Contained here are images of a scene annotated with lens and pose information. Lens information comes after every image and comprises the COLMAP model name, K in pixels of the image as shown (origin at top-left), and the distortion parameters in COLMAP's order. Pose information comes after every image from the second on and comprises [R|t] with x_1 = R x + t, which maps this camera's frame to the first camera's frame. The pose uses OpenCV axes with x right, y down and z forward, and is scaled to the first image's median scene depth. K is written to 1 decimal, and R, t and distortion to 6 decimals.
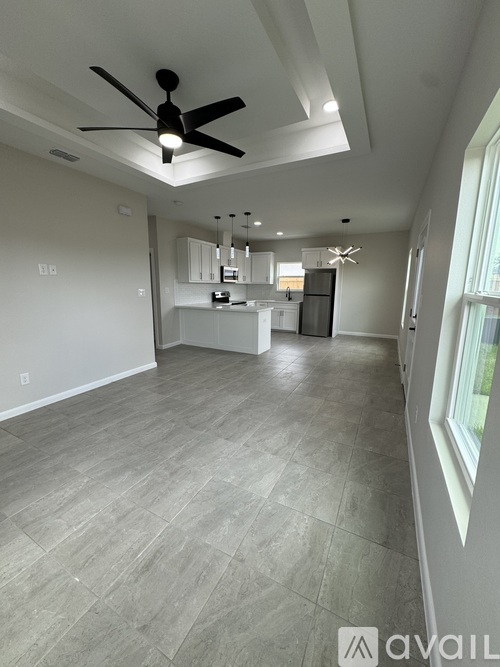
lens RADIAL K [[266.3, 0, 249.1], [0, 266.3, 331.1], [0, 0, 1]] dist [-0.003583, -0.000220]
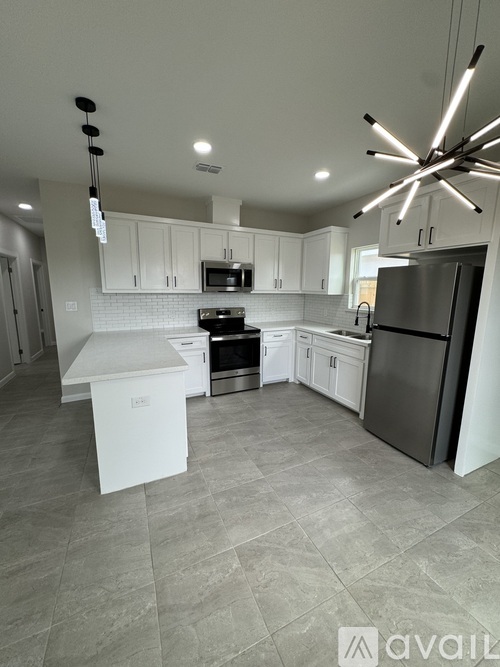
lens RADIAL K [[266.3, 0, 244.9], [0, 266.3, 329.1], [0, 0, 1]] dist [-0.003583, -0.000220]
pose [[0.794986, 0.088801, -0.600093, 0.312850], [-0.104355, 0.994500, 0.008919, -0.128819], [0.597585, 0.055532, 0.799880, 0.658217]]
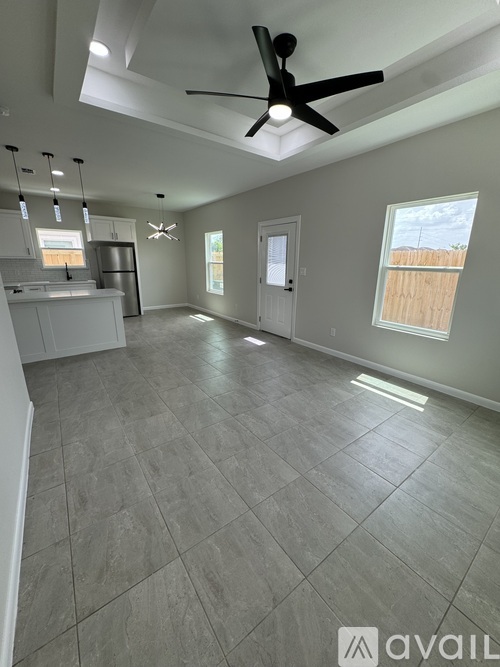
lens RADIAL K [[266.3, 0, 253.3], [0, 266.3, 333.5], [0, 0, 1]] dist [-0.003583, -0.000220]
pose [[0.431565, -0.243664, 0.868550, -0.411941], [0.150012, 0.968807, 0.197253, -0.045064], [-0.889521, 0.045166, 0.454655, 0.210035]]
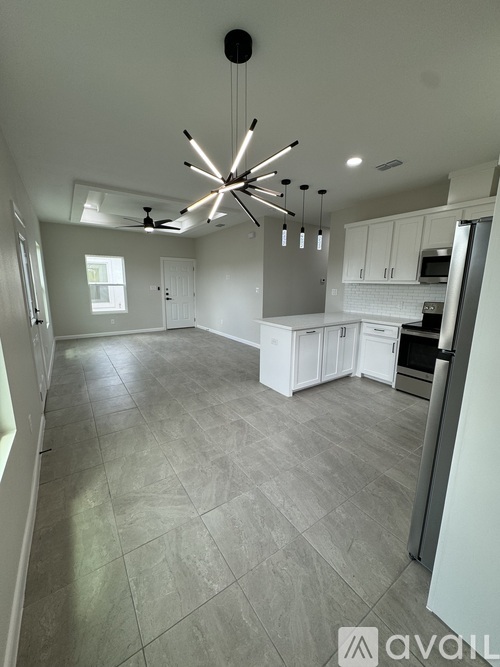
lens RADIAL K [[266.3, 0, 257.6], [0, 266.3, 328.4], [0, 0, 1]] dist [-0.003583, -0.000220]
pose [[-0.446427, 0.151077, -0.881975, 0.531176], [-0.162659, 0.955522, 0.246007, -0.185588], [0.879912, 0.253285, -0.401997, 1.008960]]
